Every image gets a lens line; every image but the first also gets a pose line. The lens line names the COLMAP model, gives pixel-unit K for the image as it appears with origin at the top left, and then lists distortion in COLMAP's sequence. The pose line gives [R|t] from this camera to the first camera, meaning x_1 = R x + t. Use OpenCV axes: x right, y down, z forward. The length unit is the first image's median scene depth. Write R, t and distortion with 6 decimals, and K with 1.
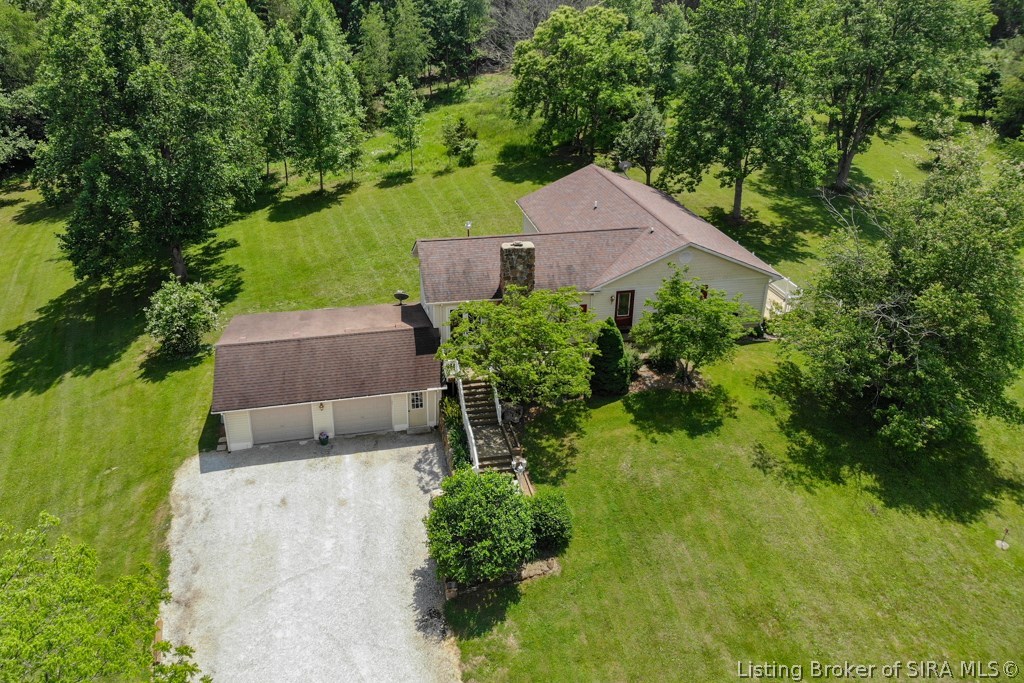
lens RADIAL K [[683.8, 0, 512.0], [0, 683.8, 341.5], [0, 0, 1]] dist [-0.004439, -0.002297]
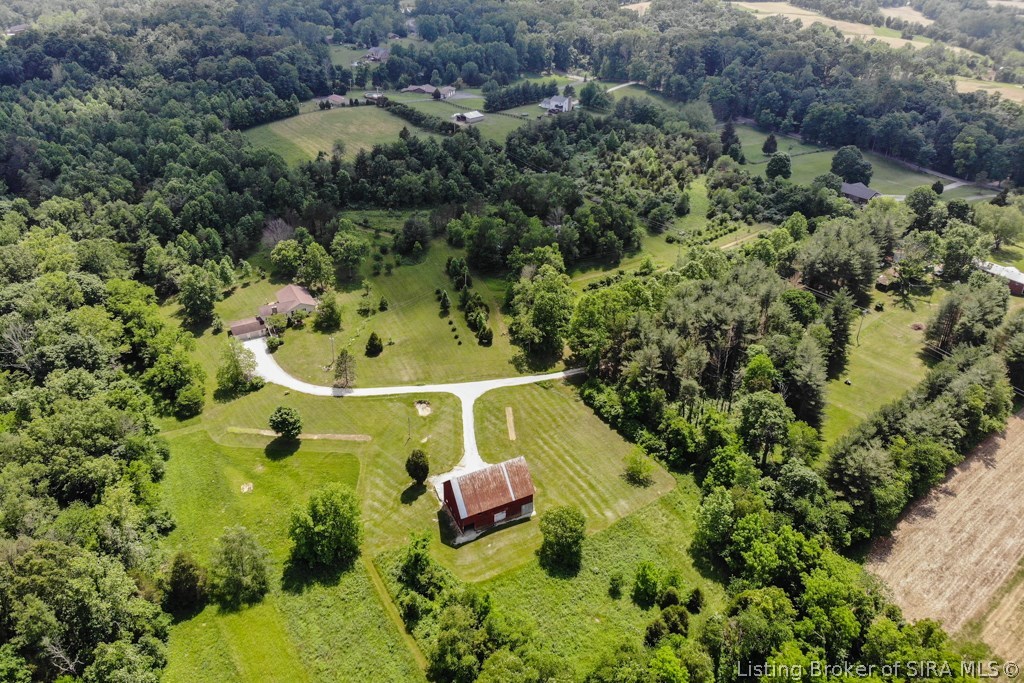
lens RADIAL K [[683.8, 0, 512.0], [0, 683.8, 341.5], [0, 0, 1]] dist [-0.004439, -0.002297]
pose [[0.959349, -0.142459, 0.243630, 0.604948], [0.128878, 0.989123, 0.070891, 0.024913], [-0.251080, -0.036611, 0.967274, -6.511382]]
